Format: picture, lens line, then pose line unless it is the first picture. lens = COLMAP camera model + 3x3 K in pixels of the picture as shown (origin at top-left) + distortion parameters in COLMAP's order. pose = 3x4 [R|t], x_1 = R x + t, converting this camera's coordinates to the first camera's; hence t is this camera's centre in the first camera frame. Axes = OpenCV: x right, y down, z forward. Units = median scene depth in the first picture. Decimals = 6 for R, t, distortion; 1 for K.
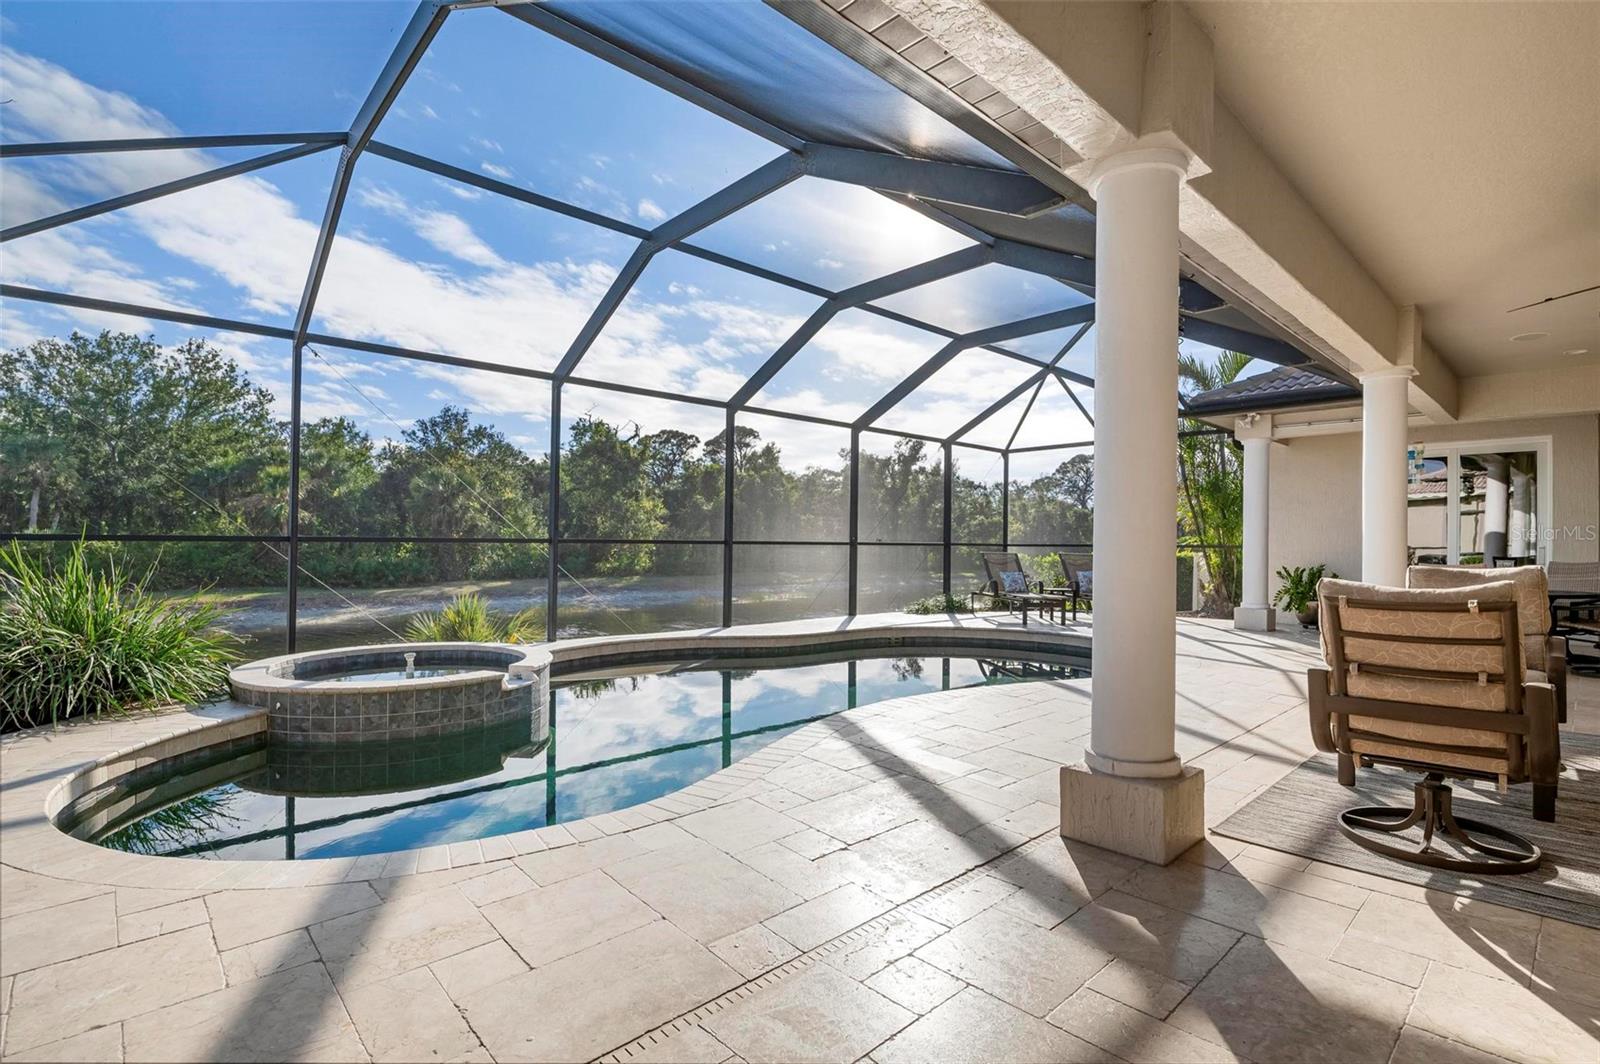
lens RADIAL K [[746.6, 0, 802.2], [0, 746.6, 531.7], [0, 0, 1]] dist [-0.005971, -0.005002]
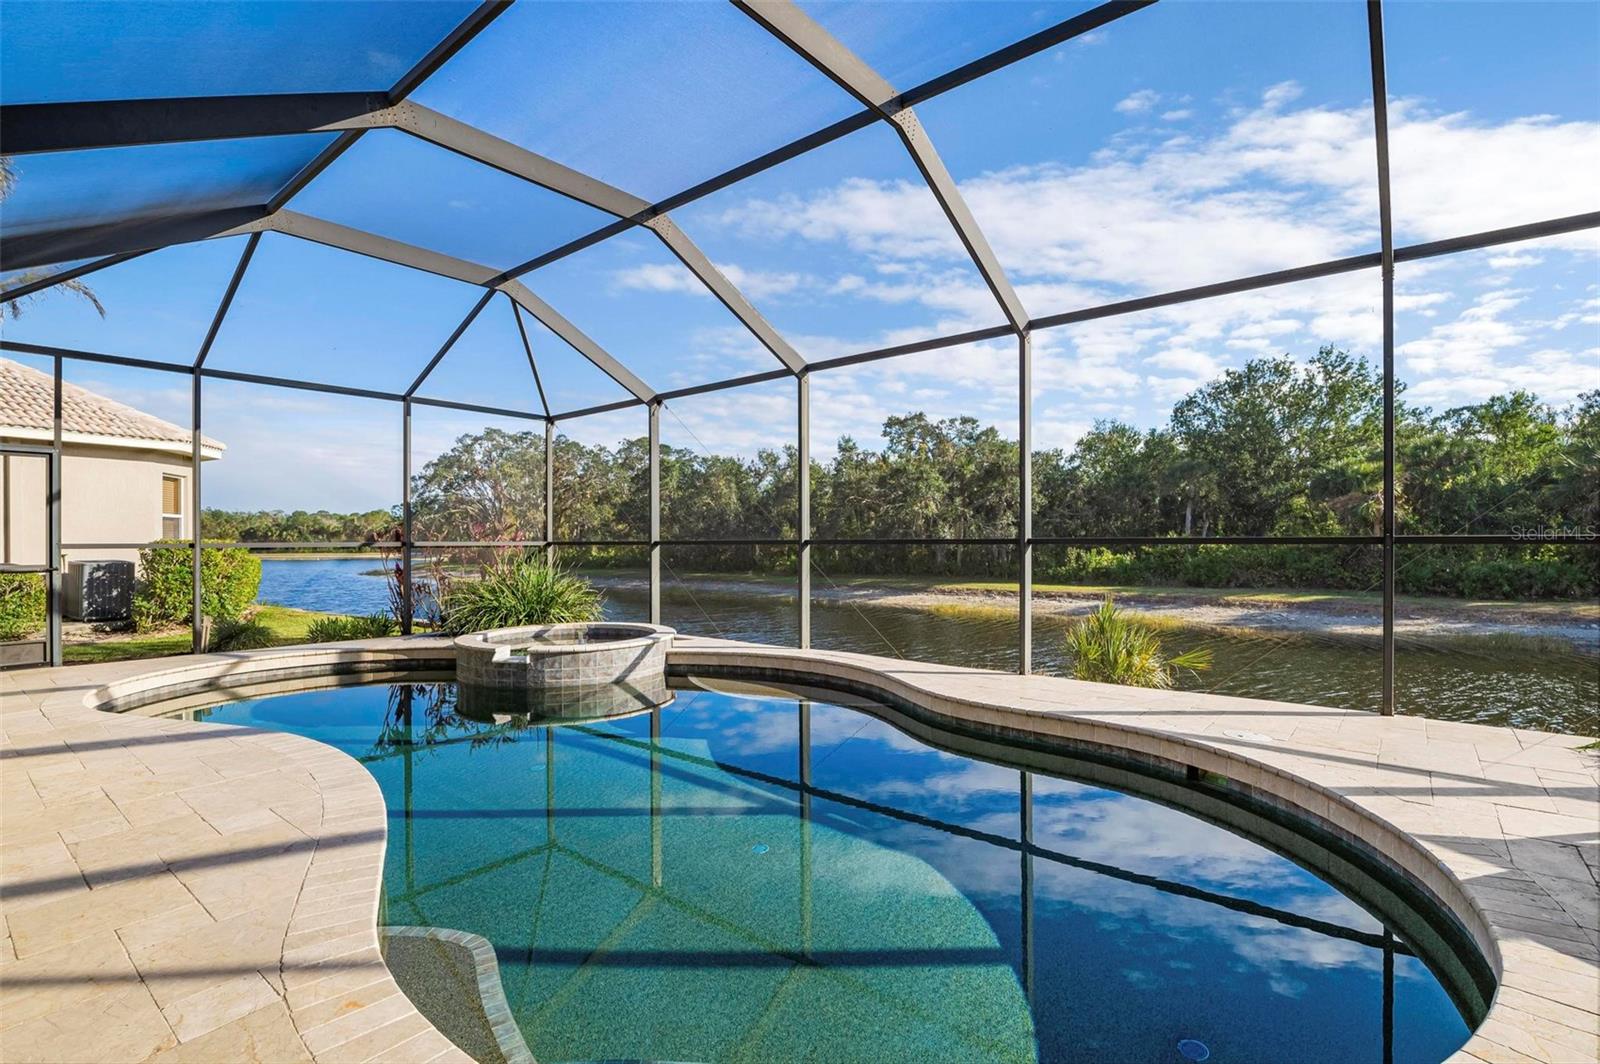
lens RADIAL K [[746.6, 0, 810.7], [0, 746.6, 534.5], [0, 0, 1]] dist [-0.005971, -0.005002]
pose [[0.138391, -0.017886, -0.990216, 0.097205], [0.019837, 0.999686, -0.015285, 0.002995], [0.990179, -0.017528, 0.138703, 0.143198]]
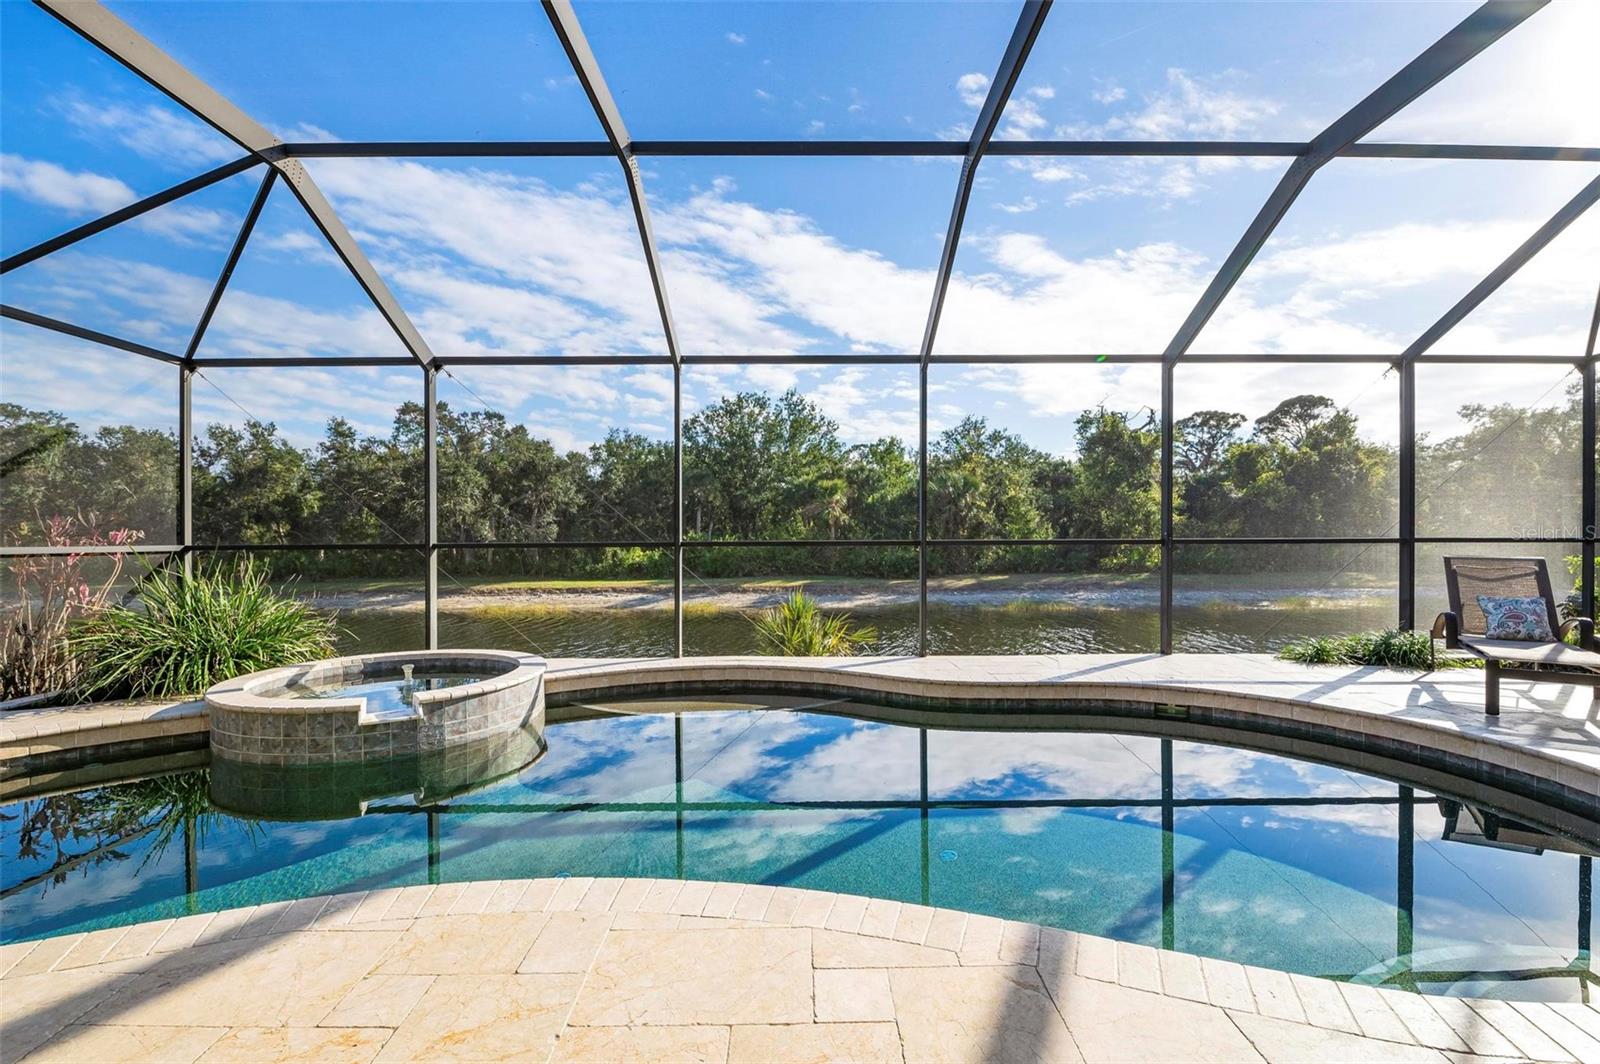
lens RADIAL K [[702.2, 0, 808.1], [0, 702.2, 511.3], [0, 0, 1]] dist [0.003797, -0.004974]
pose [[0.739560, -0.036704, -0.672089, 0.055737], [0.021870, 0.999295, -0.030508, 0.000530], [0.672735, 0.007864, 0.739842, 0.078880]]
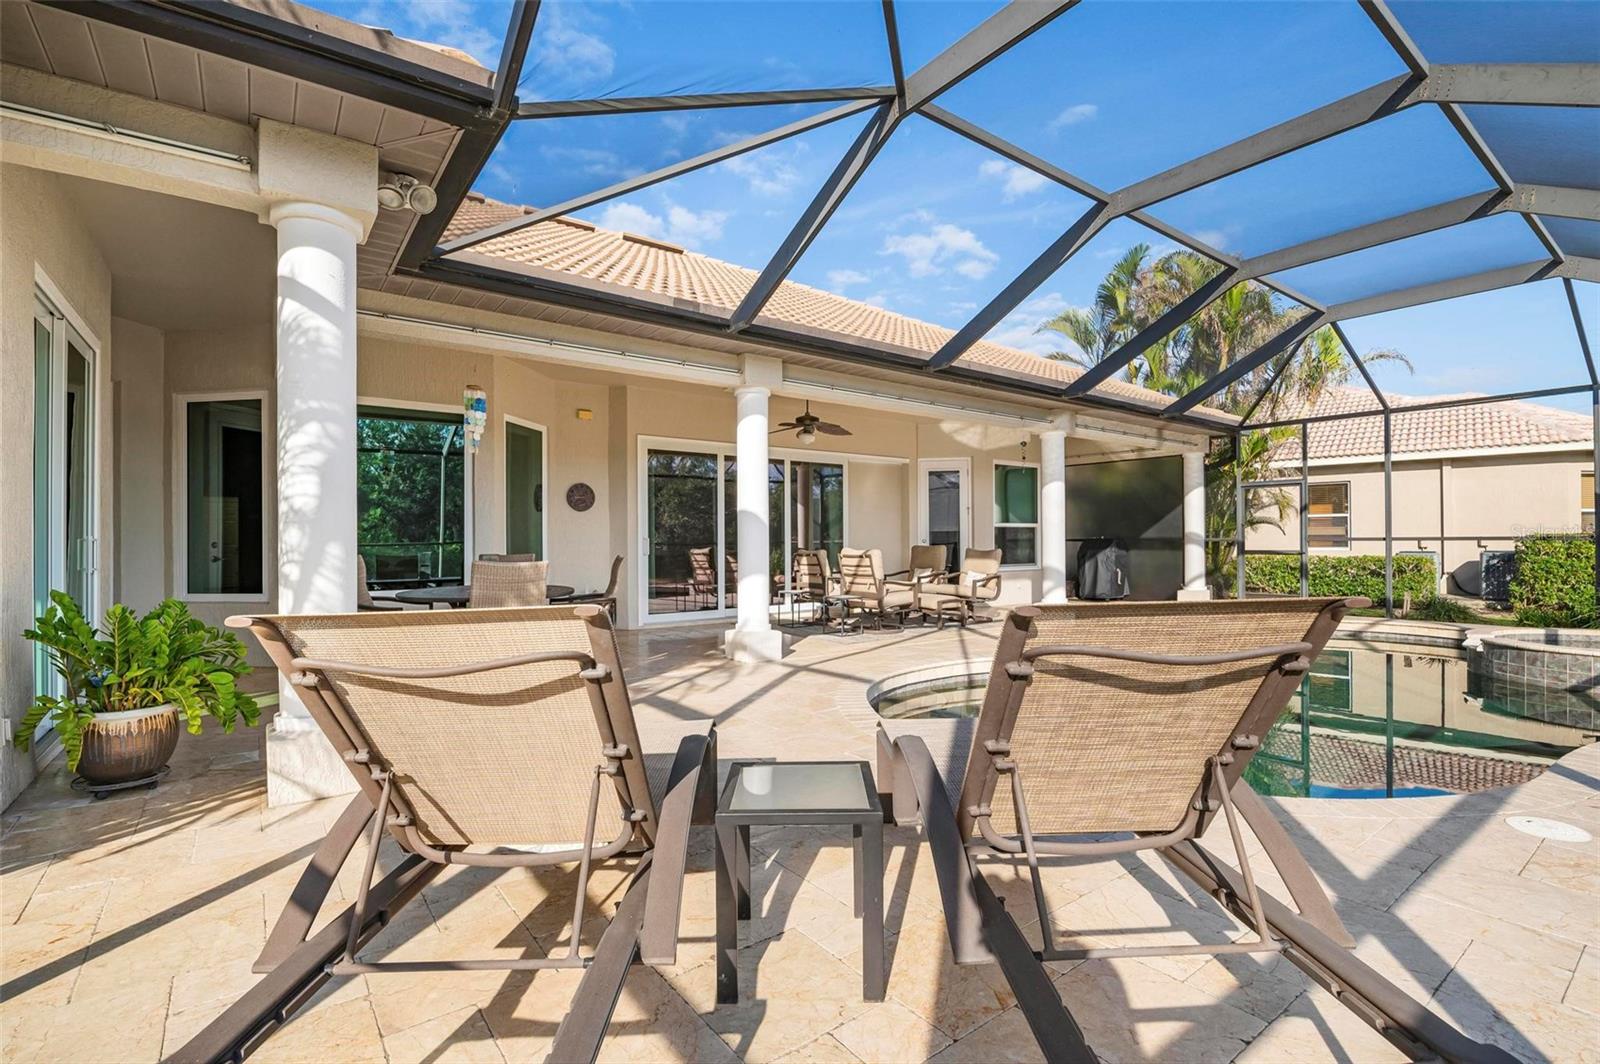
lens RADIAL K [[746.6, 0, 792.3], [0, 746.6, 542.6], [0, 0, 1]] dist [-0.005971, -0.005002]
pose [[-0.998837, -0.009937, 0.047176, 0.087345], [-0.009939, 0.999951, 0.000200, 0.002638], [-0.047176, -0.000269, -0.998887, 0.262320]]
